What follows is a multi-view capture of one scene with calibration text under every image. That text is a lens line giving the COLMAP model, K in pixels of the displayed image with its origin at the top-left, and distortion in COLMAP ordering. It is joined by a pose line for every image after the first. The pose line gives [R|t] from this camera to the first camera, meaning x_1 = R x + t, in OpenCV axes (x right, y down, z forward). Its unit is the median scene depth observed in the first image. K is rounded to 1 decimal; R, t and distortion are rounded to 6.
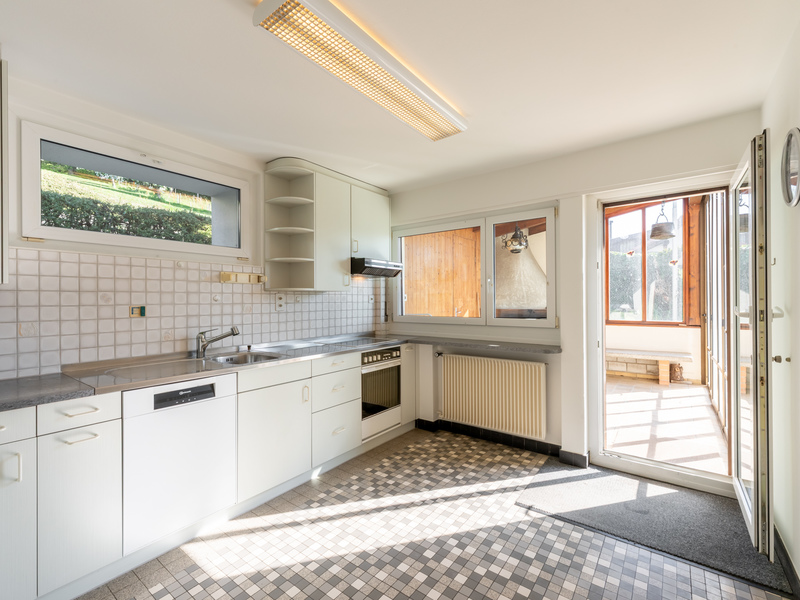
lens RADIAL K [[365.8, 0, 399.2], [0, 365.8, 300.5], [0, 0, 1]] dist [0.001335, -0.000172]
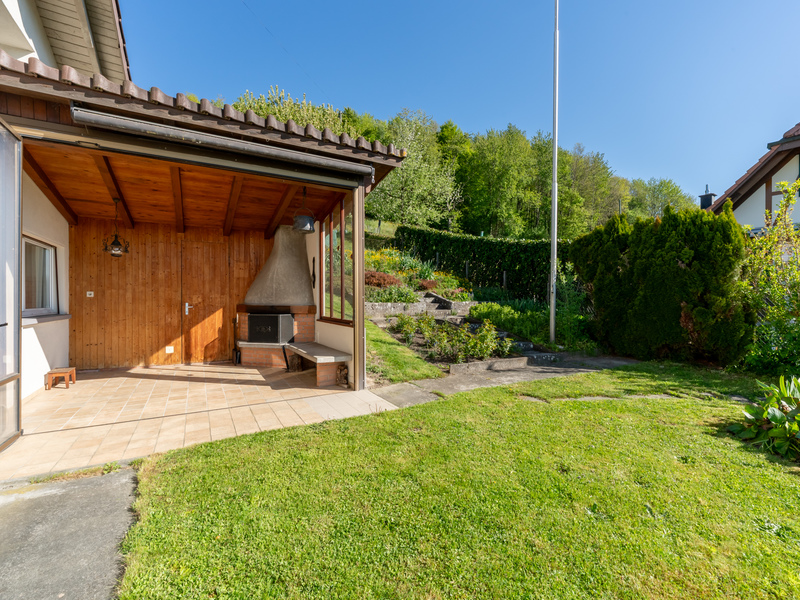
lens RADIAL K [[365.8, 0, 406.1], [0, 365.8, 301.5], [0, 0, 1]] dist [0.001335, -0.000172]
pose [[0.911265, 0.013848, -0.411589, 1.303398], [-0.013493, 0.999902, 0.003768, 0.003996], [0.411600, 0.002120, 0.911362, 0.220514]]
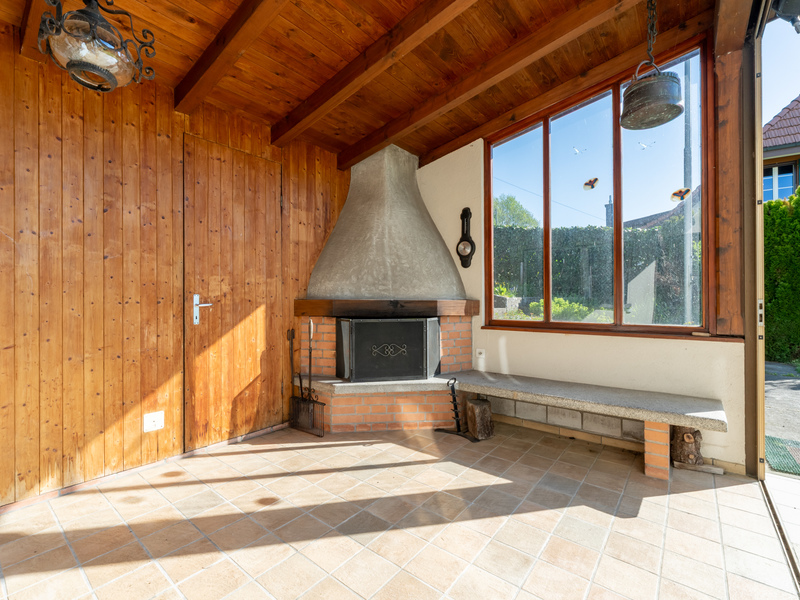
lens RADIAL K [[365.8, 0, 397.3], [0, 365.8, 298.7], [0, 0, 1]] dist [0.001335, -0.000172]
pose [[0.999445, 0.005892, -0.032788, 0.429905], [-0.006304, 0.999902, -0.012464, 0.032251], [0.032711, 0.012664, 0.999385, 0.556569]]
